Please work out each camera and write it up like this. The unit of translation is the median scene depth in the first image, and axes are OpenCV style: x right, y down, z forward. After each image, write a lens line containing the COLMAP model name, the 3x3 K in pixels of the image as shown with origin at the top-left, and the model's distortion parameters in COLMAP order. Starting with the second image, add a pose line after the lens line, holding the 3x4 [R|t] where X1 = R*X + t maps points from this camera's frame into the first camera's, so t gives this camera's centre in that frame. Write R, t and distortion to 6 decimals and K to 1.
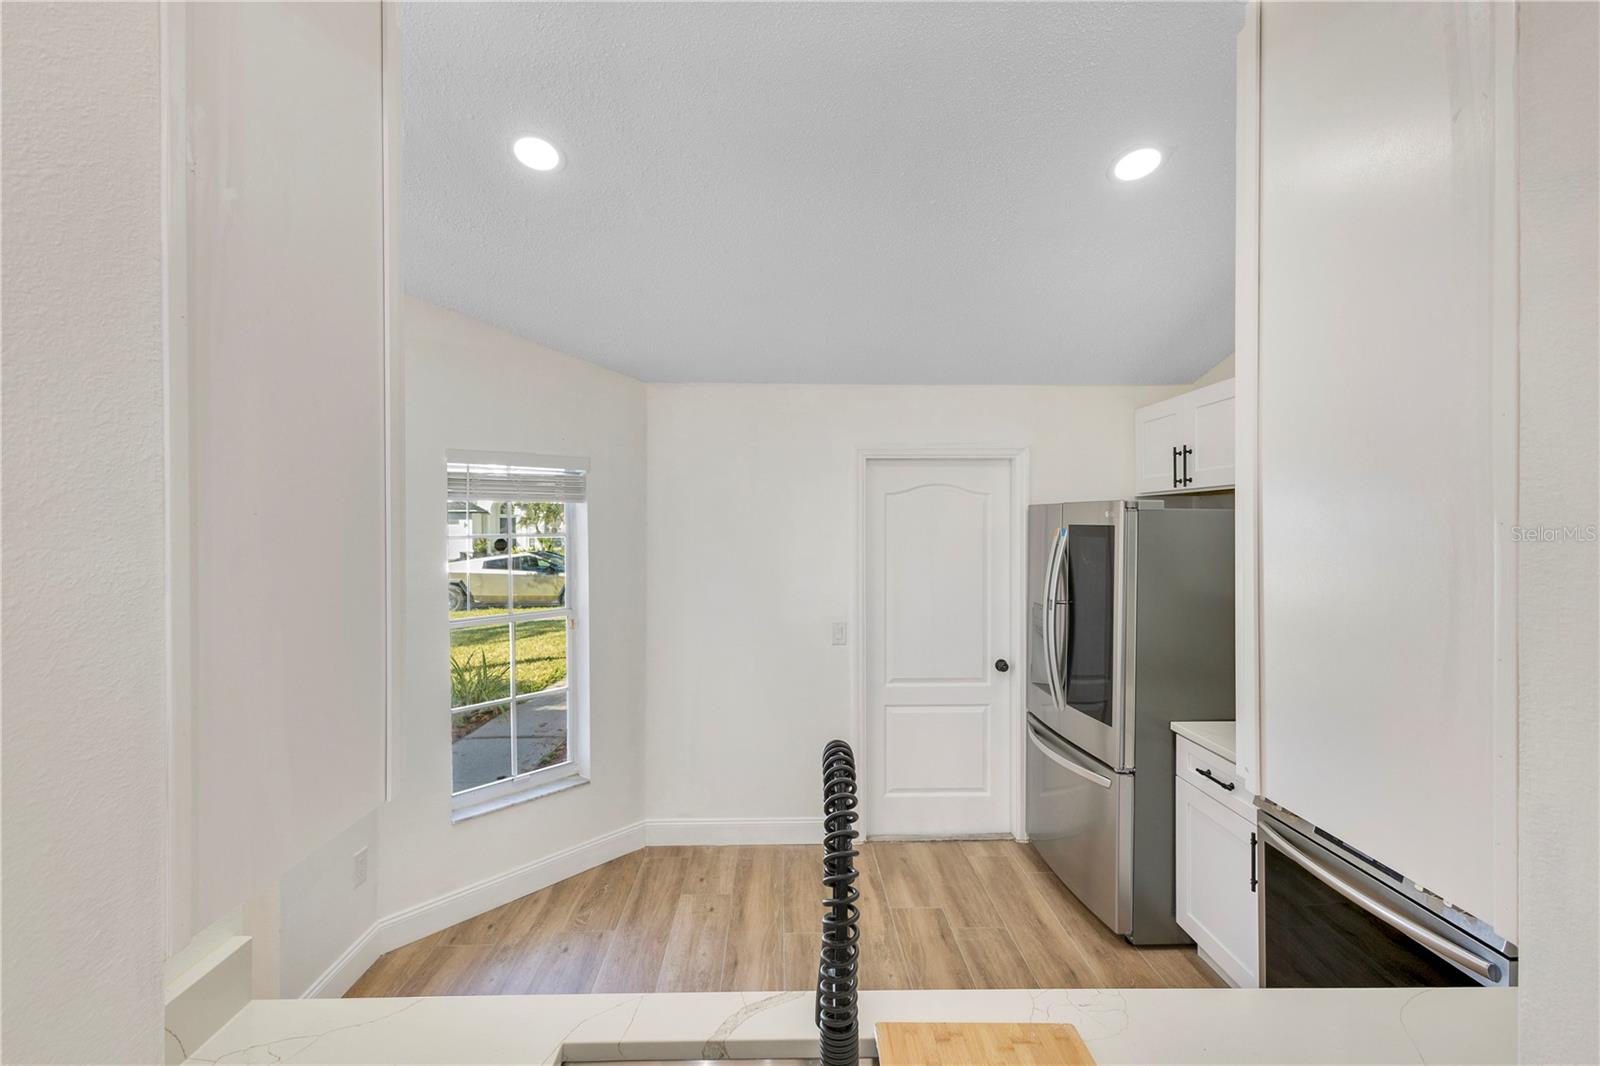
lens RADIAL K [[710.1, 0, 789.8], [0, 710.1, 528.5], [0, 0, 1]] dist [0.000459, -0.000169]
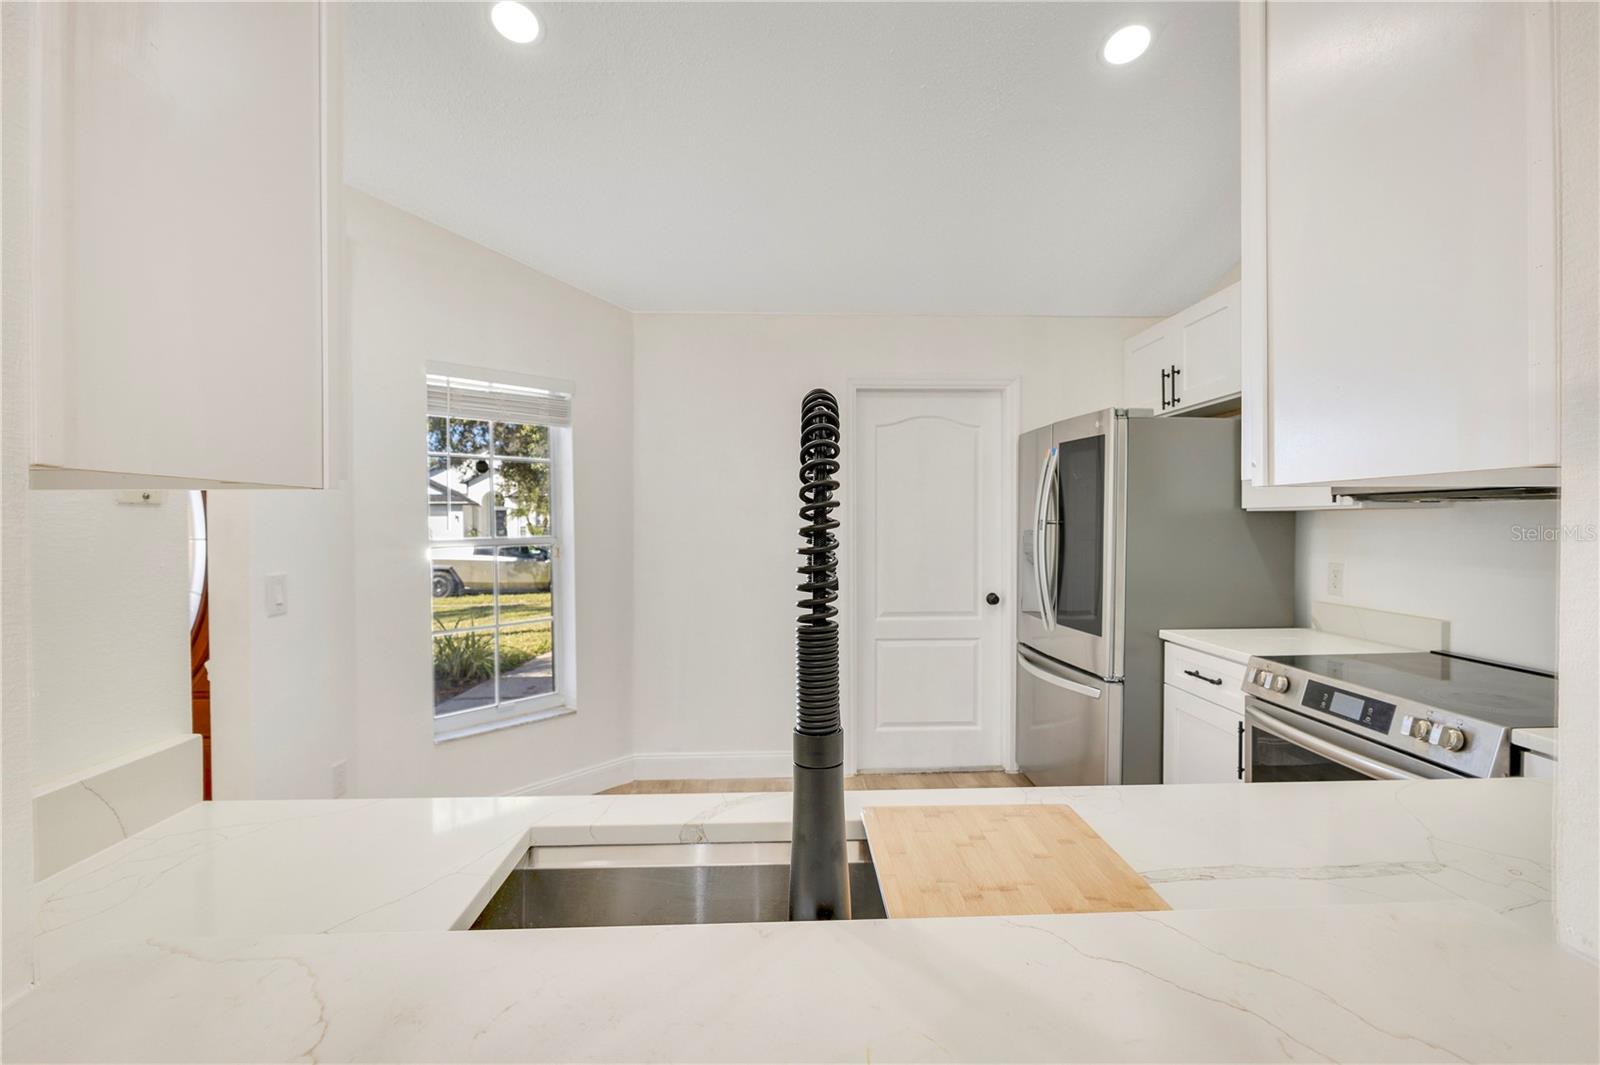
lens RADIAL K [[706.5, 0, 800.0], [0, 706.5, 532.5], [0, 0, 1]] dist [-0.016977, 0.000222]
pose [[0.999686, -0.001878, 0.024981, 0.004845], [0.001679, 0.999967, 0.007954, 0.109258], [-0.024995, -0.007910, 0.999656, 0.020612]]
